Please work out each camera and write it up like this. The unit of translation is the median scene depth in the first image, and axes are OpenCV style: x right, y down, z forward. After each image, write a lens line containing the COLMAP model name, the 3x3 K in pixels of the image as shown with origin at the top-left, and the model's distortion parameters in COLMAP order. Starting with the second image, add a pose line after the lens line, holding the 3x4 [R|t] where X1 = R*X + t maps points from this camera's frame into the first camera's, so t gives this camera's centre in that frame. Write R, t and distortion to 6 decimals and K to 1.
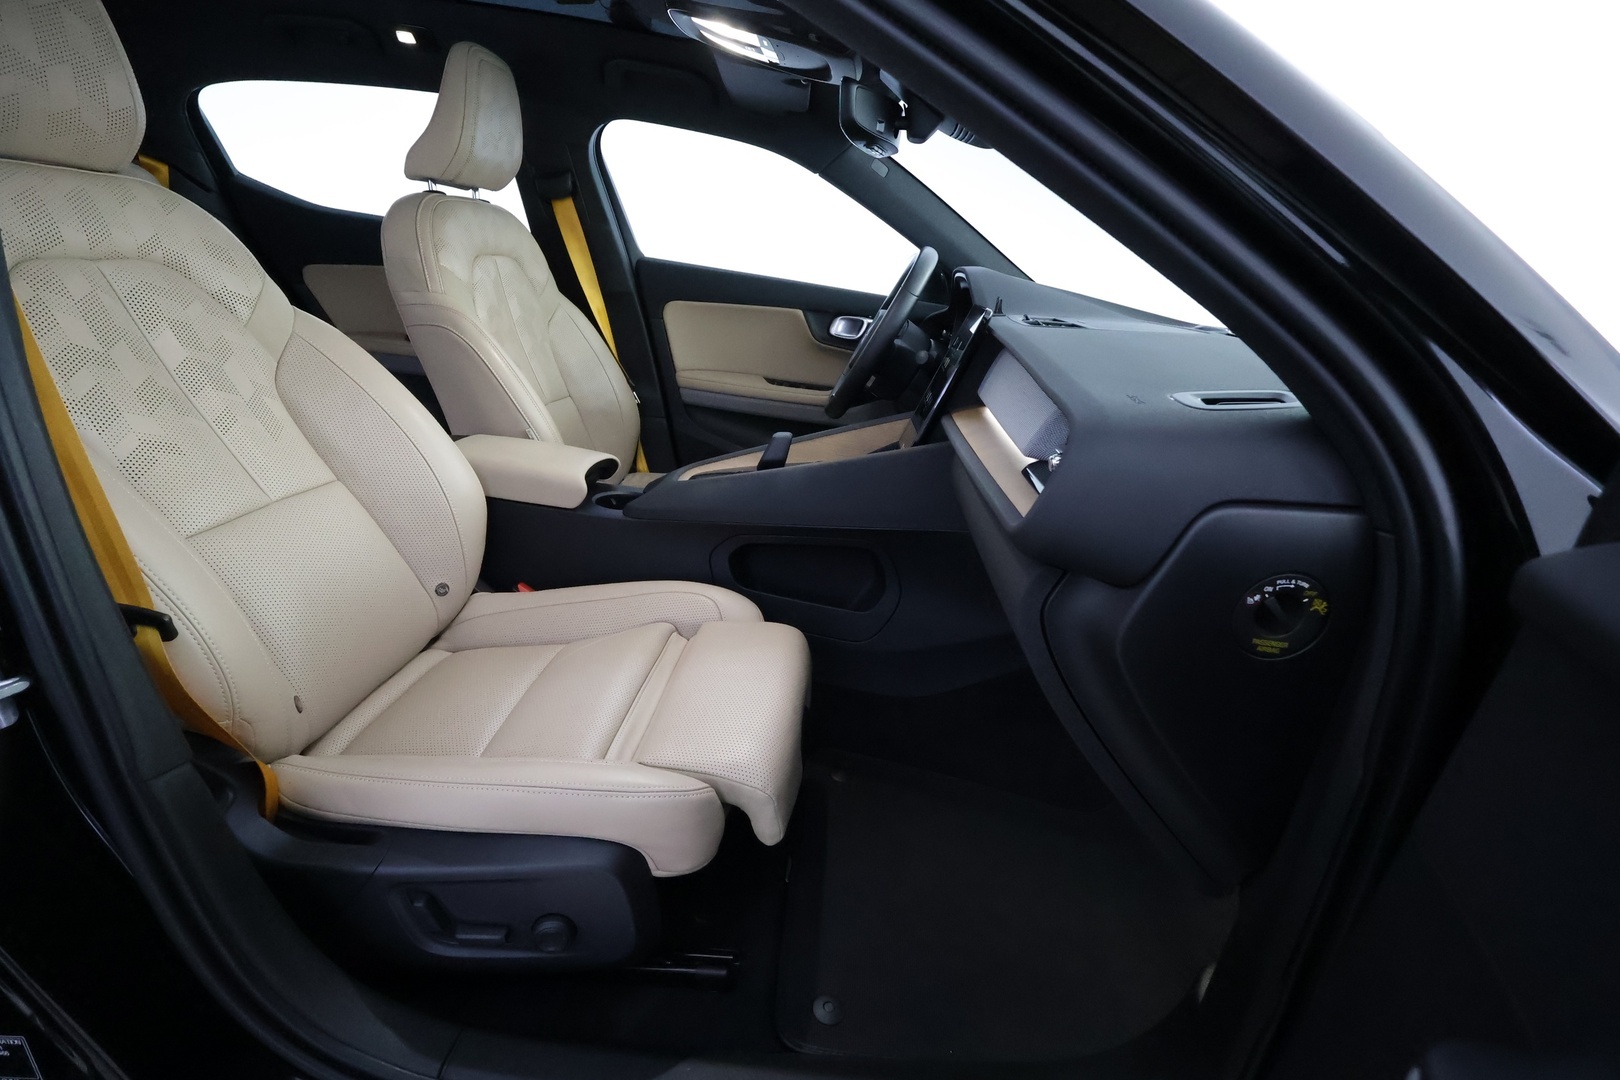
lens RADIAL K [[757.9, 0, 810.0], [0, 757.9, 540.0], [0, 0, 1]] dist [-0.001125, -0.000303]
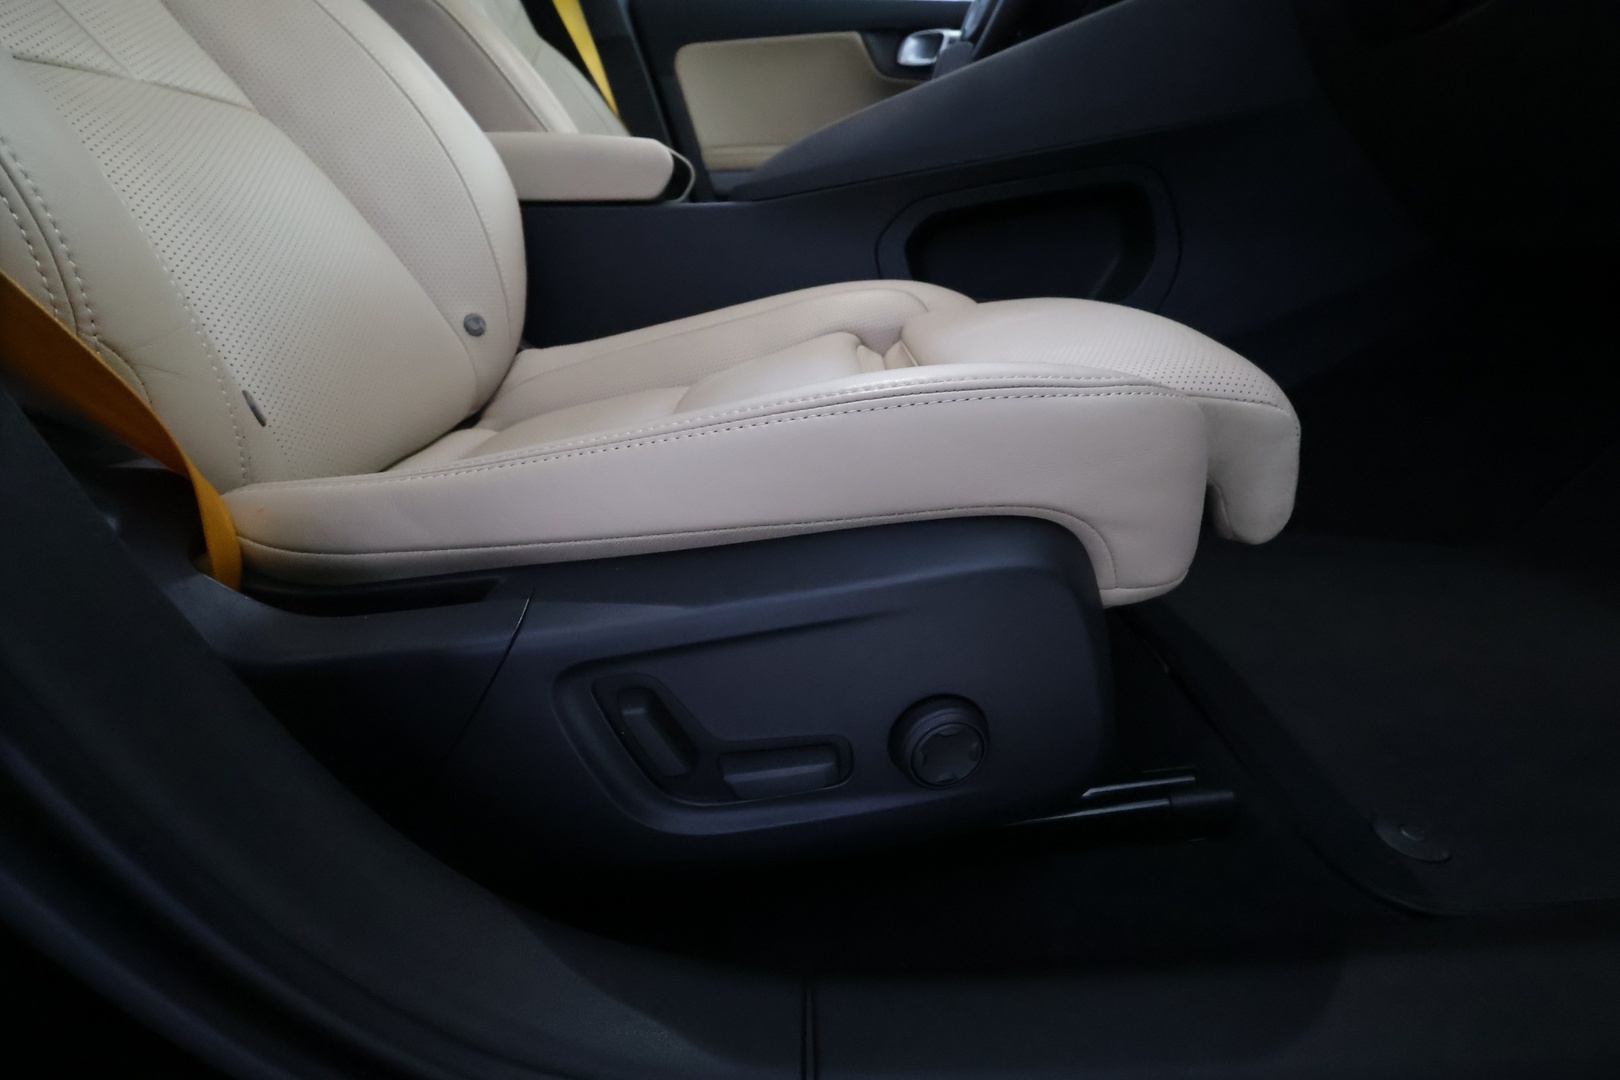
lens RADIAL K [[756.6, 0, 805.4], [0, 756.6, 537.4], [0, 0, 1]] dist [0.001089, 0.000418]
pose [[0.988472, -0.147532, 0.034029, -0.248365], [0.145710, 0.988015, 0.050944, 0.222650], [-0.041137, -0.045398, 0.998122, 0.346359]]
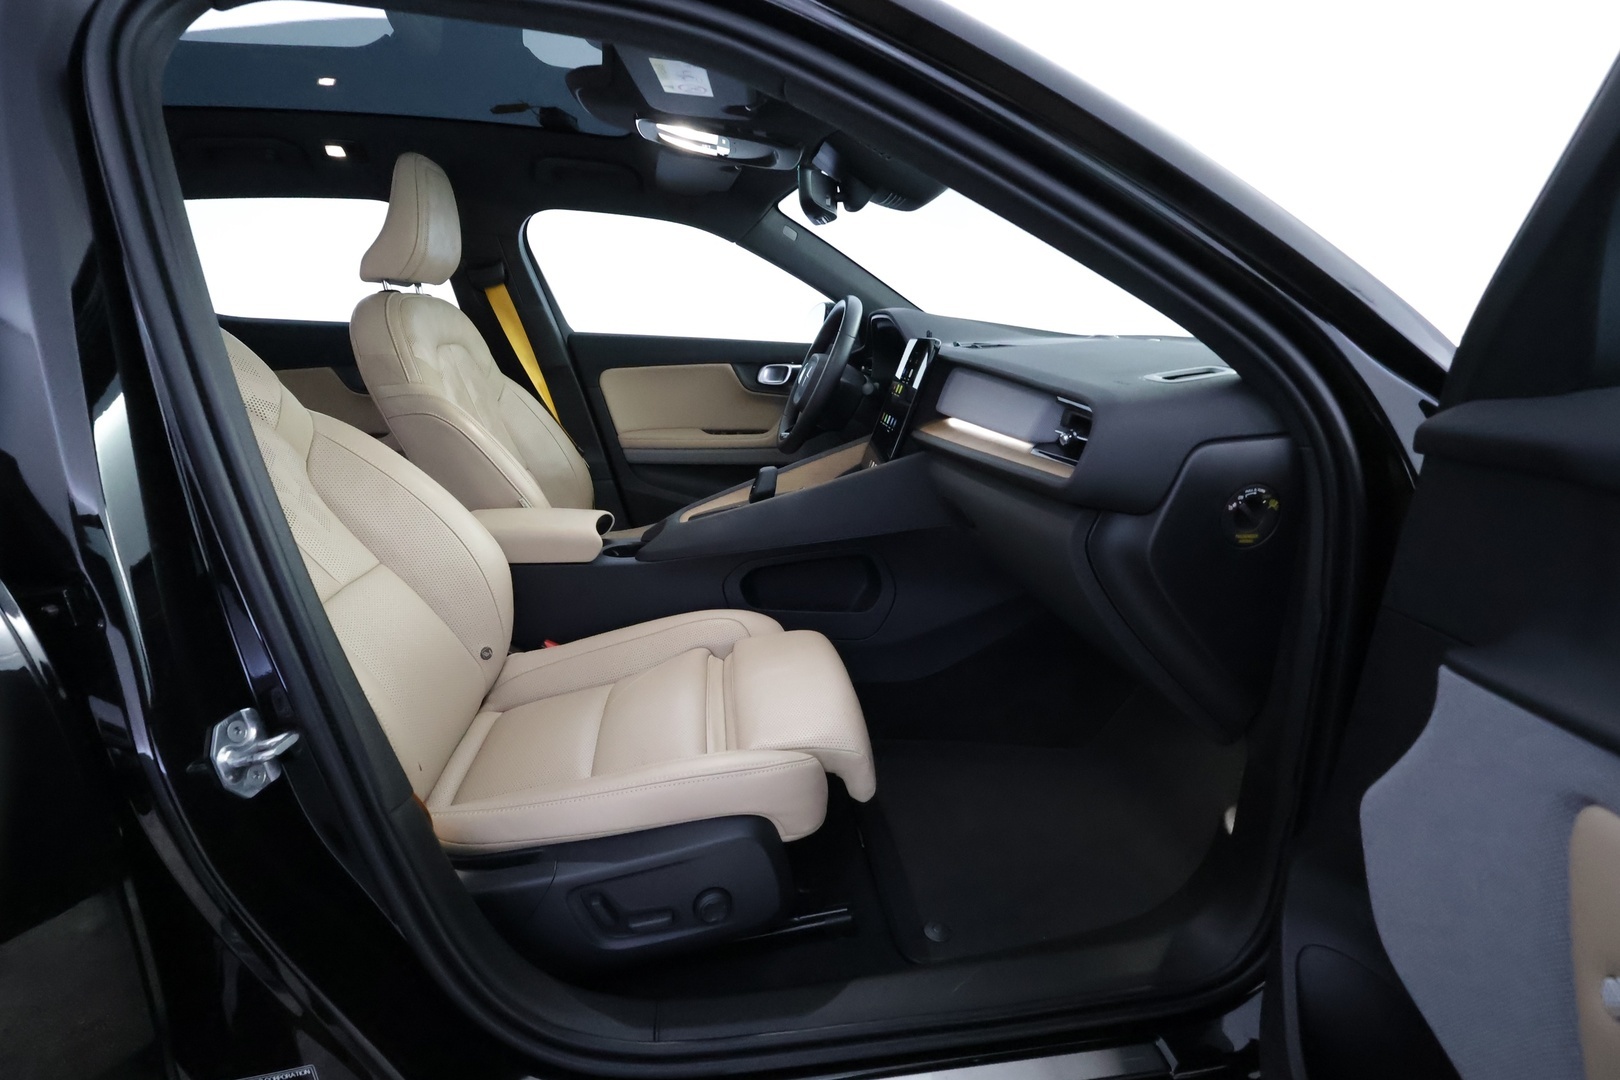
lens RADIAL K [[757.9, 0, 810.0], [0, 757.9, 540.0], [0, 0, 1]] dist [-0.001125, -0.000303]
pose [[0.974149, -0.151840, 0.167265, -0.182699], [0.162577, 0.985303, -0.052408, 0.035526], [-0.156850, 0.078246, 0.984518, -0.115937]]
